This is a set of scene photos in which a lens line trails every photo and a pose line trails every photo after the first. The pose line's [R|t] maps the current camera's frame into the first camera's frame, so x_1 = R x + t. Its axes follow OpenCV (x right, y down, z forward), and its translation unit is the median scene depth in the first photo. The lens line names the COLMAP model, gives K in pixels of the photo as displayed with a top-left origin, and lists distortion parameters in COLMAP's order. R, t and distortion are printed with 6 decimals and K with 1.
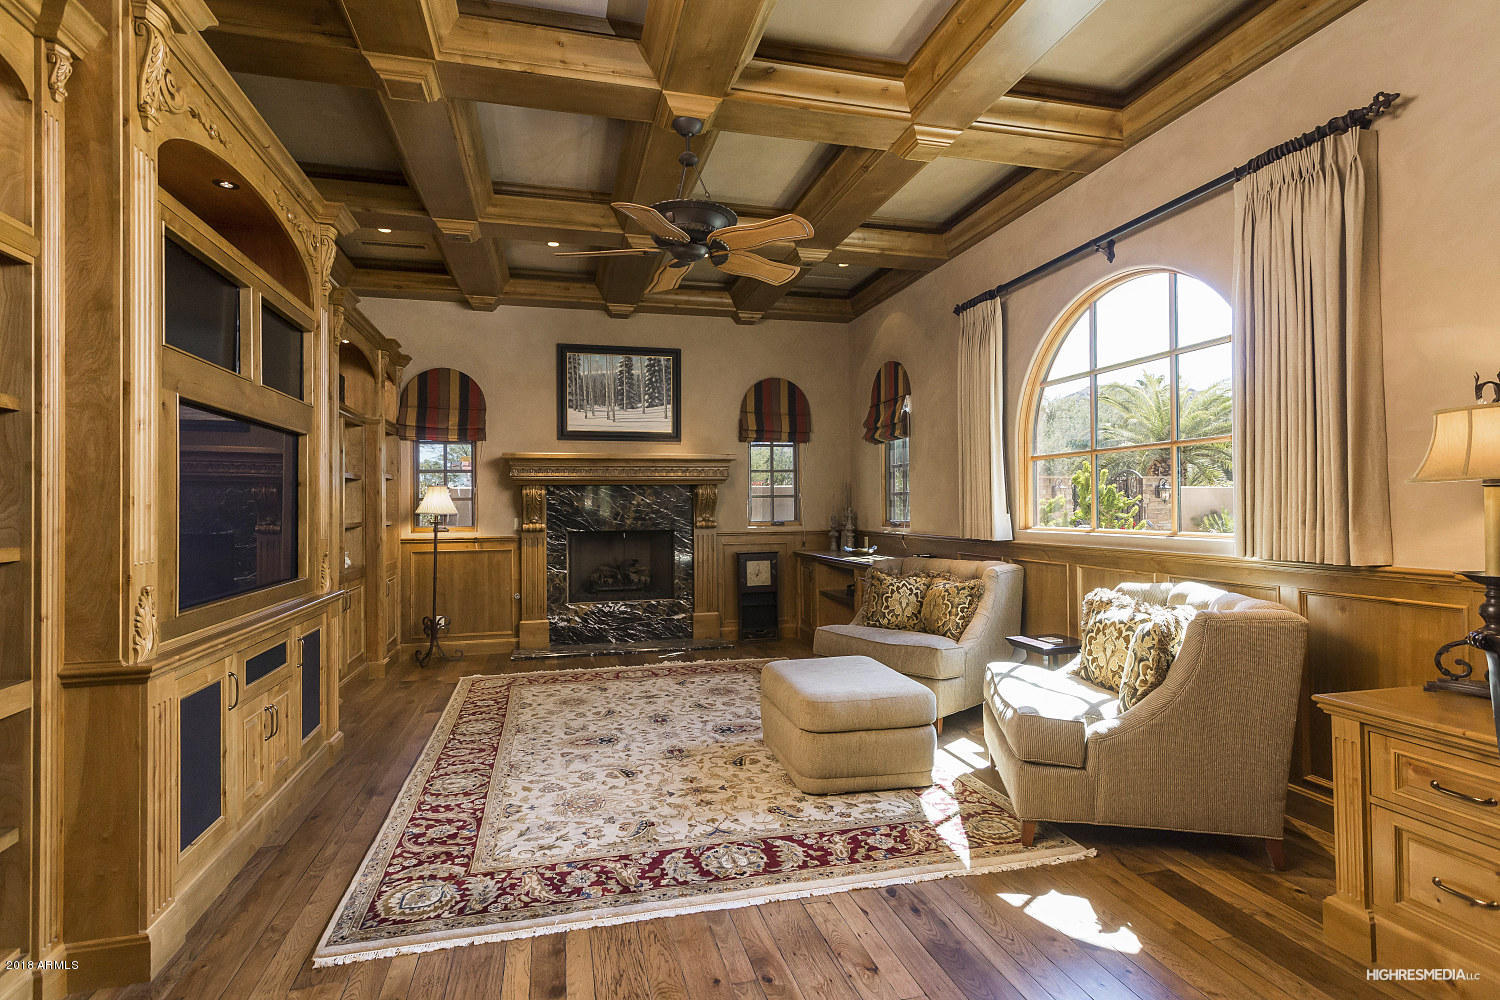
lens RADIAL K [[722.2, 0, 738.4], [0, 722.2, 497.6], [0, 0, 1]] dist [0.002629, 0.001105]
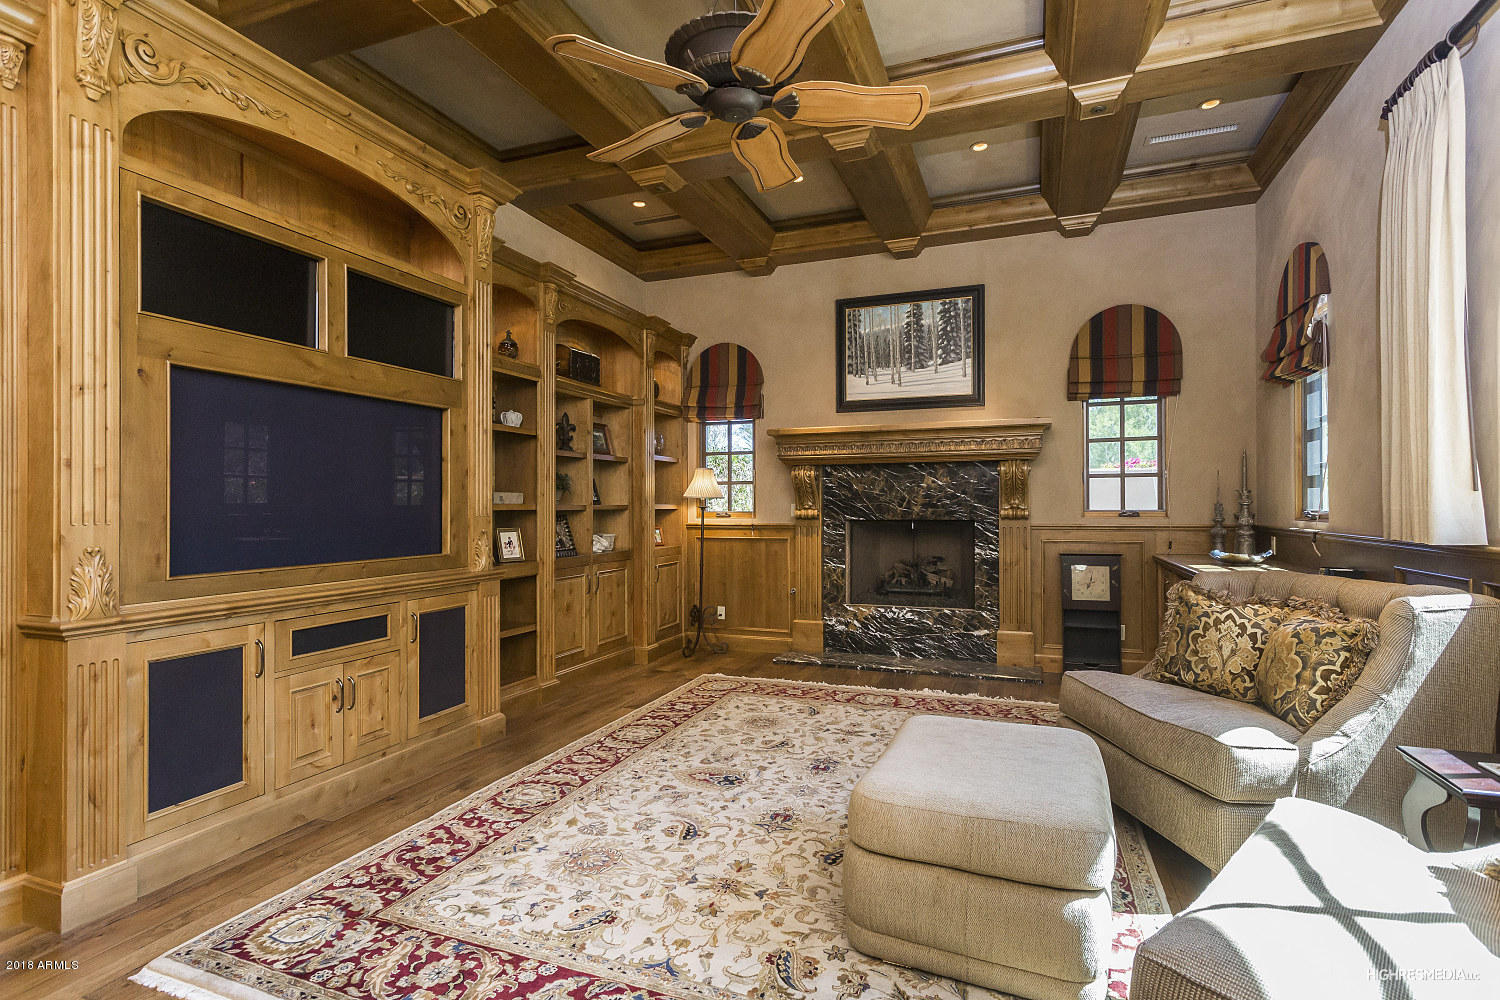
lens RADIAL K [[755.4, 0, 750.0], [0, 755.4, 500.0], [0, 0, 1]] dist [0.003324, 0.001810]
pose [[0.823663, 0.003581, -0.567068, 0.247152], [0.002175, 0.999953, 0.009474, 0.021420], [0.567076, -0.009037, 0.823616, 0.285996]]
